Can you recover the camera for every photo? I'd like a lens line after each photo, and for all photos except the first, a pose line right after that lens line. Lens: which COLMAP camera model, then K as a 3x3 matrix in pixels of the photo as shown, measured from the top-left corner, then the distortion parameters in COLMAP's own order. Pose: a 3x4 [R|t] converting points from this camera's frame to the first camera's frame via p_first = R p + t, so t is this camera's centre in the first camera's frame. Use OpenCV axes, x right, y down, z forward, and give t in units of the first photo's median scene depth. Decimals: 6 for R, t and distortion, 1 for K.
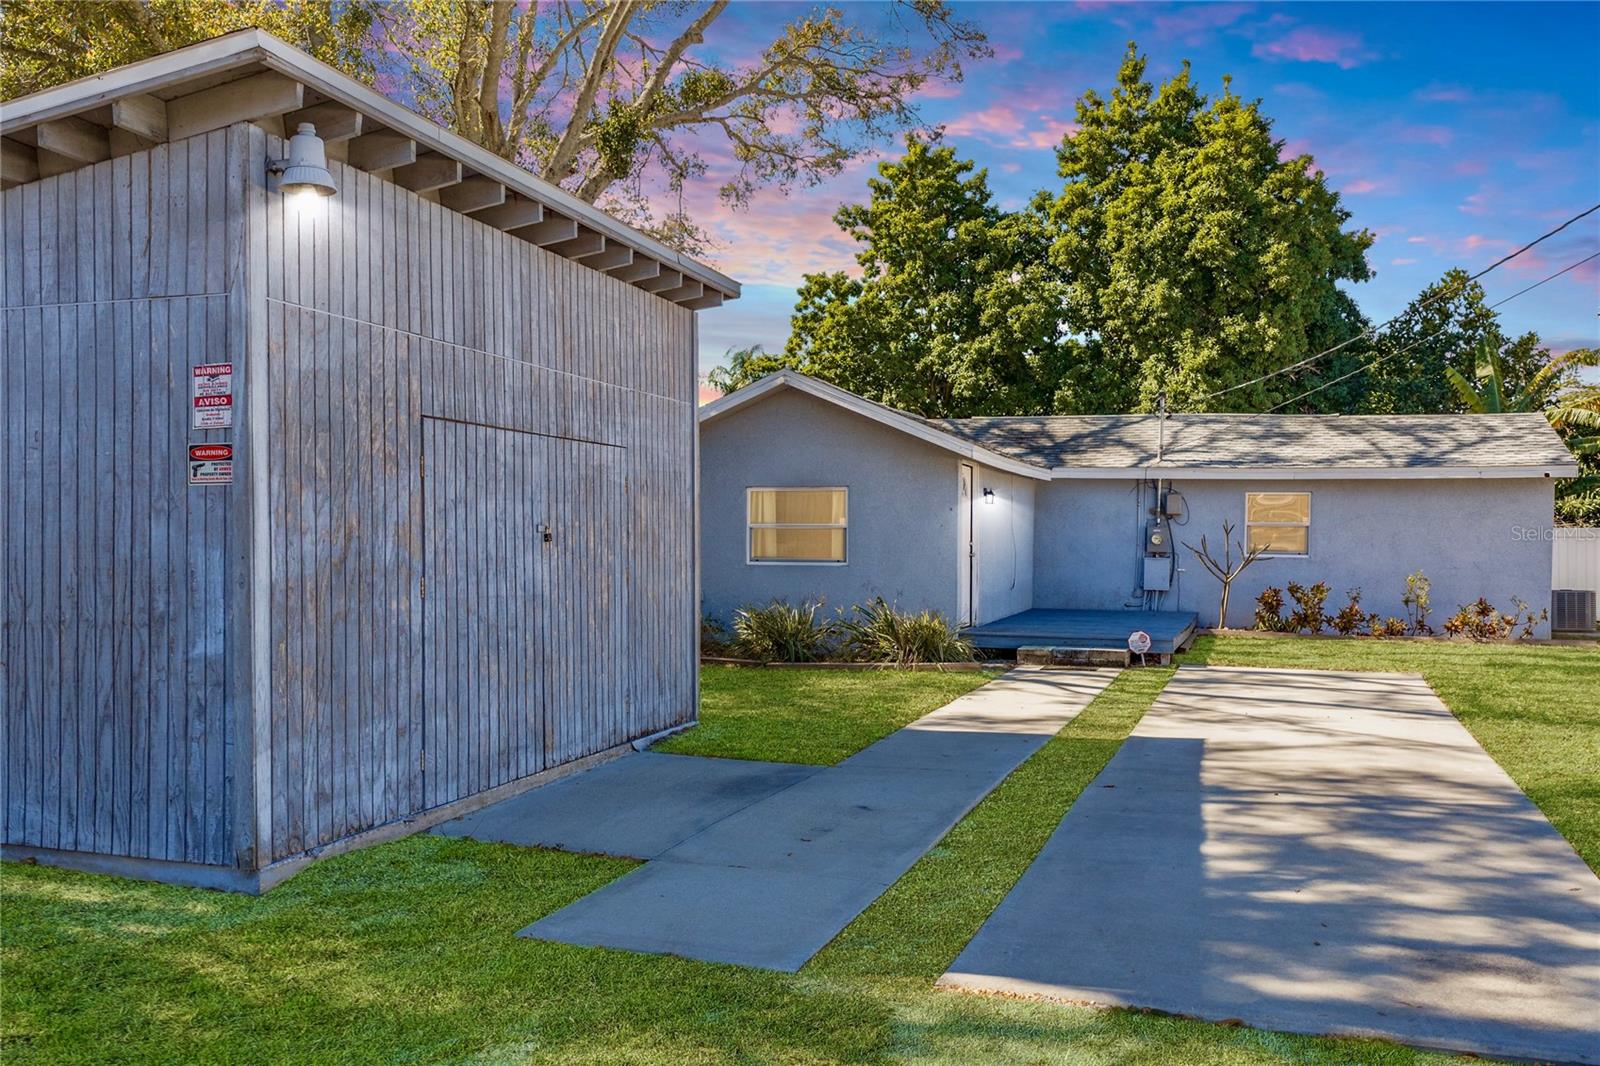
lens RADIAL K [[1318.3, 0, 800.0], [0, 1318.3, 533.0], [0, 0, 1]] dist [0.017028, -0.050756]
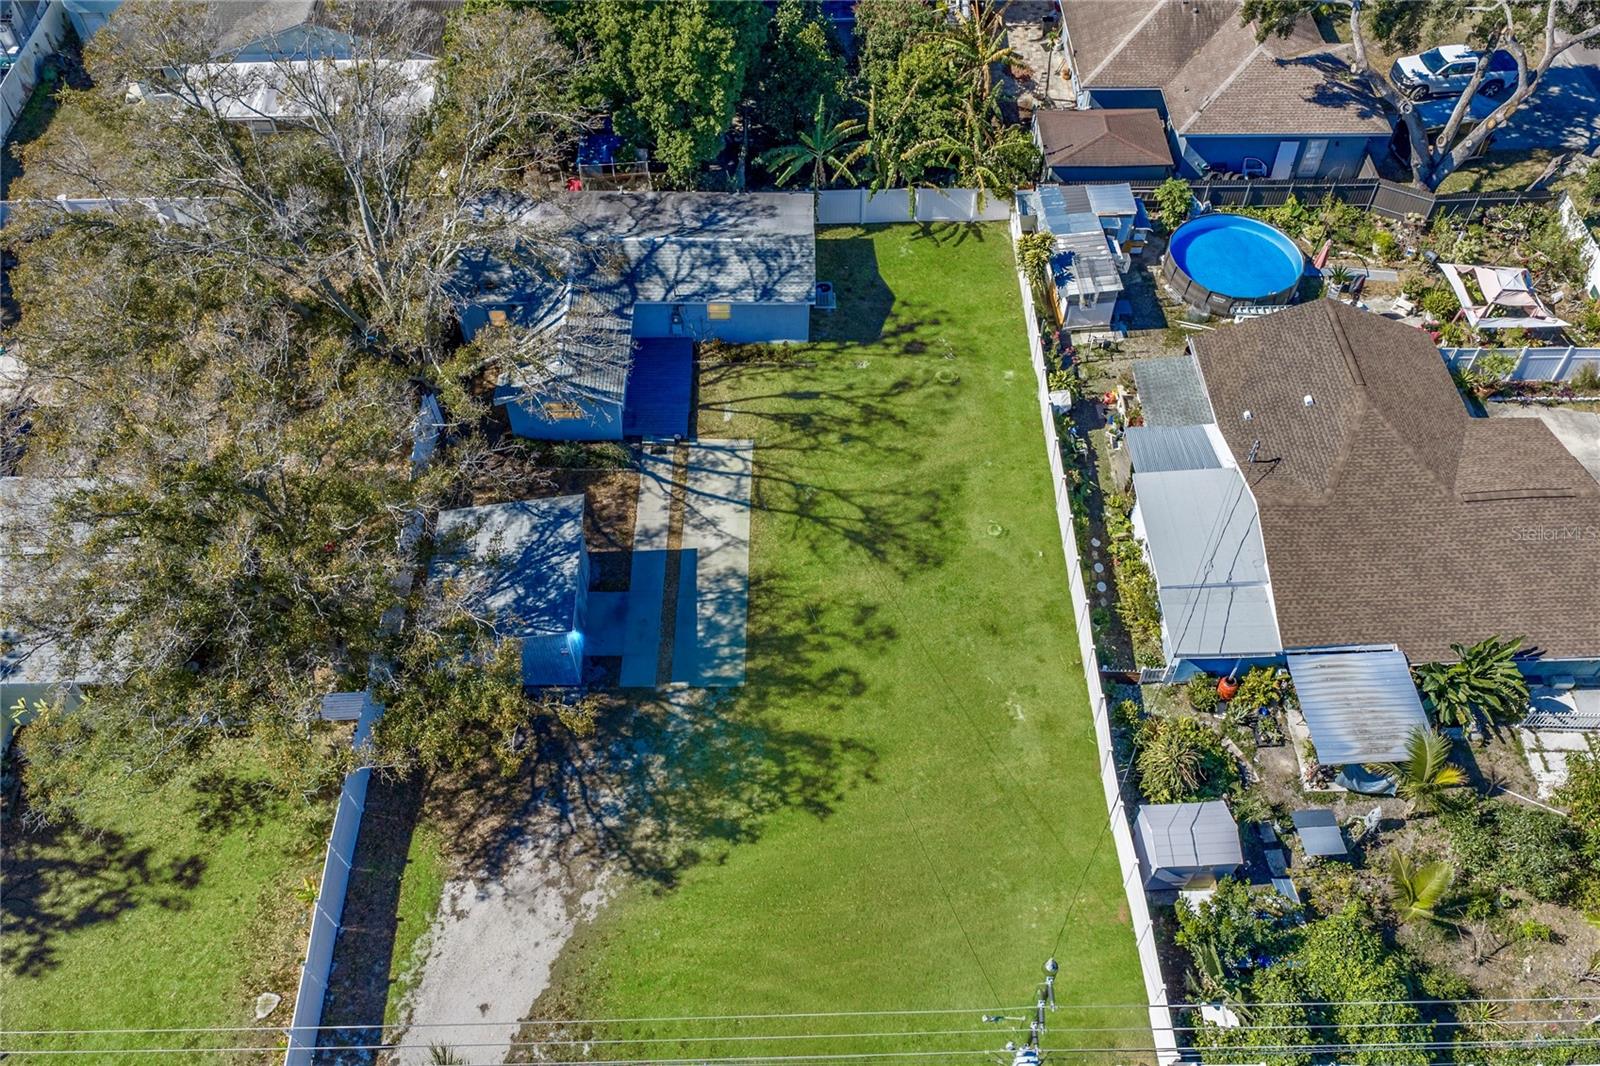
lens RADIAL K [[1310.0, 0, 792.3], [0, 1310.0, 542.7], [0, 0, 1]] dist [0.013927, -0.007340]
pose [[0.940843, -0.272177, 0.201829, -0.161062], [0.007482, 0.612183, 0.790681, -1.799065], [-0.338761, -0.742396, 0.578004, -0.925267]]
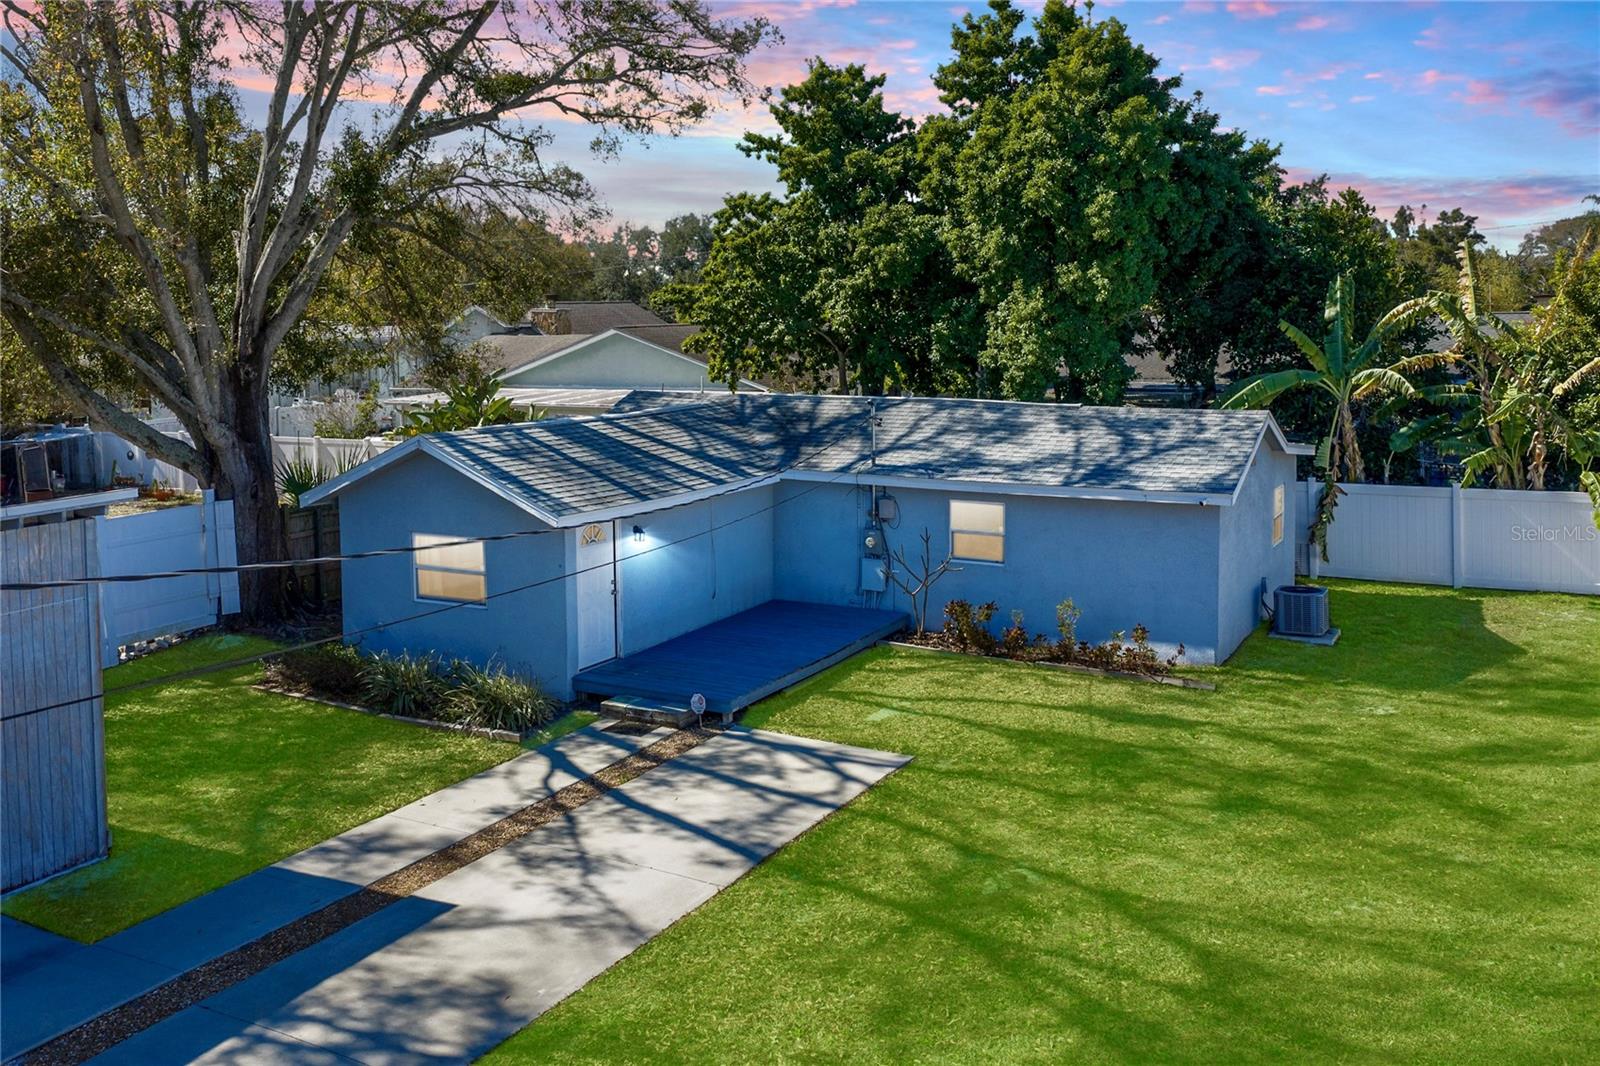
lens RADIAL K [[1372.0, 0, 801.3], [0, 1372.0, 348.8], [0, 0, 1]] dist [0.008050, -0.010783]
pose [[0.985031, -0.018477, -0.171382, 0.405560], [0.023982, 0.999259, 0.030109, -0.180790], [0.170698, -0.033769, 0.984744, -0.064239]]
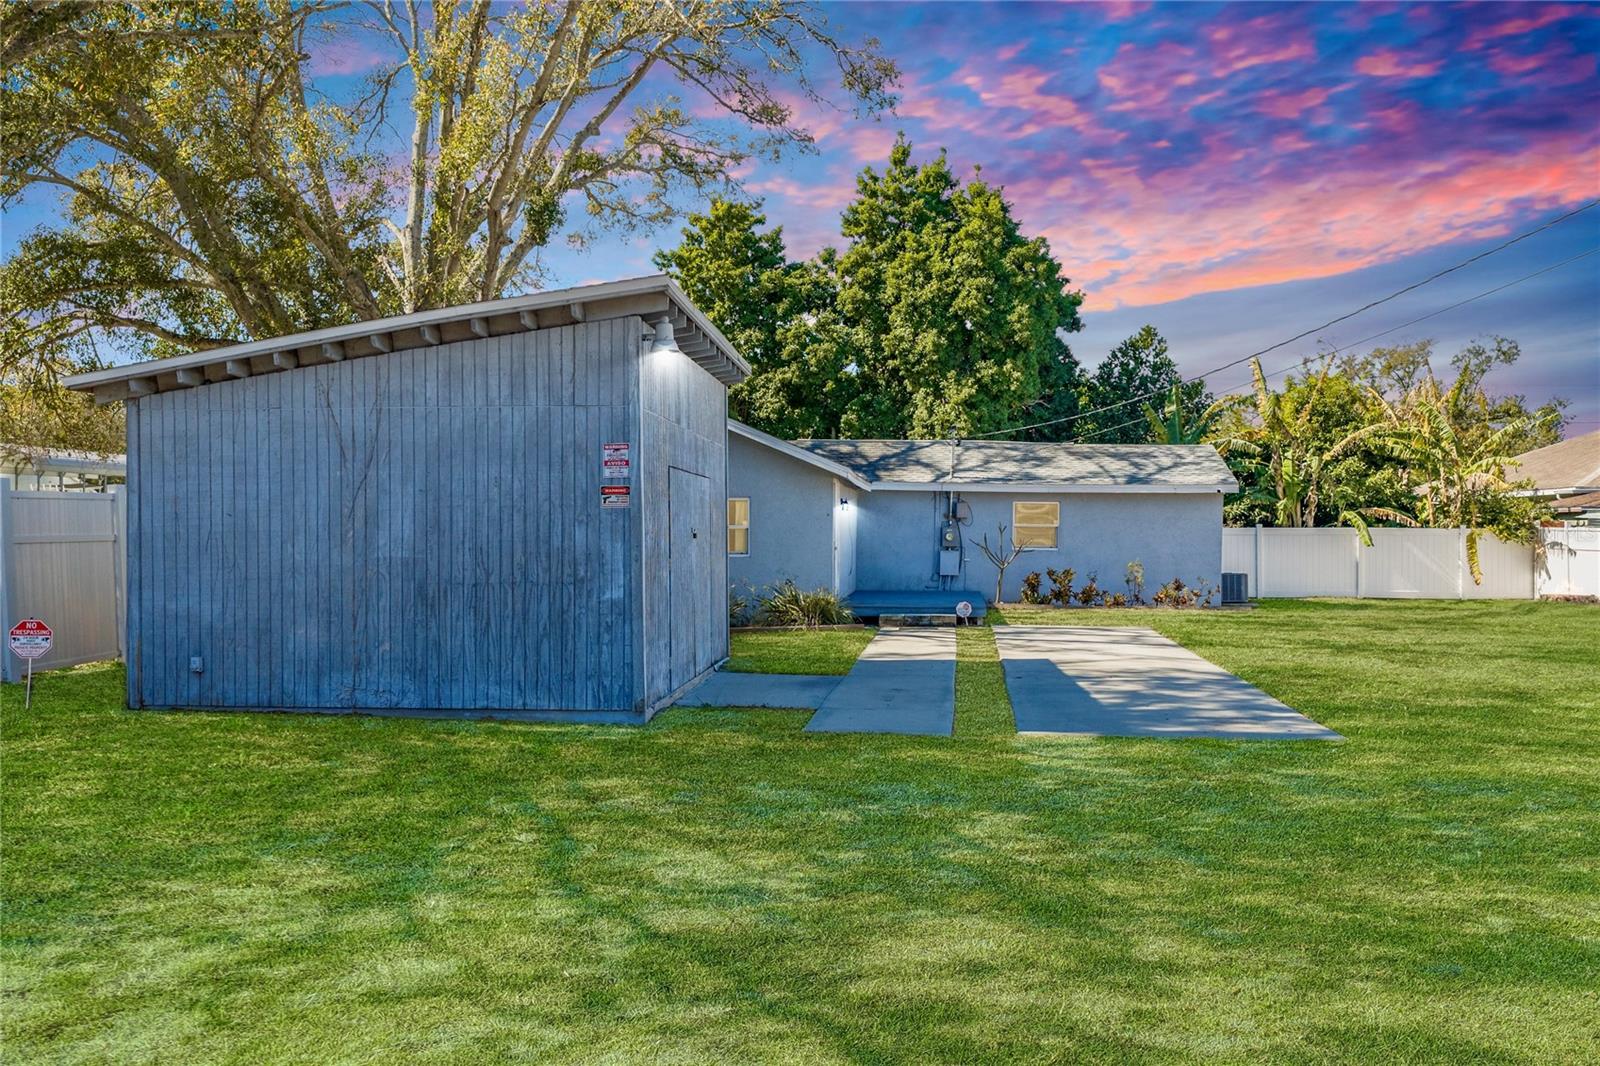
lens RADIAL K [[1310.0, 0, 792.3], [0, 1310.0, 542.7], [0, 0, 1]] dist [0.013927, -0.007340]
pose [[0.975224, -0.001630, 0.221212, -0.175495], [-0.000363, 0.999960, 0.008965, -0.001072], [-0.221218, -0.008824, 0.975185, -0.249355]]
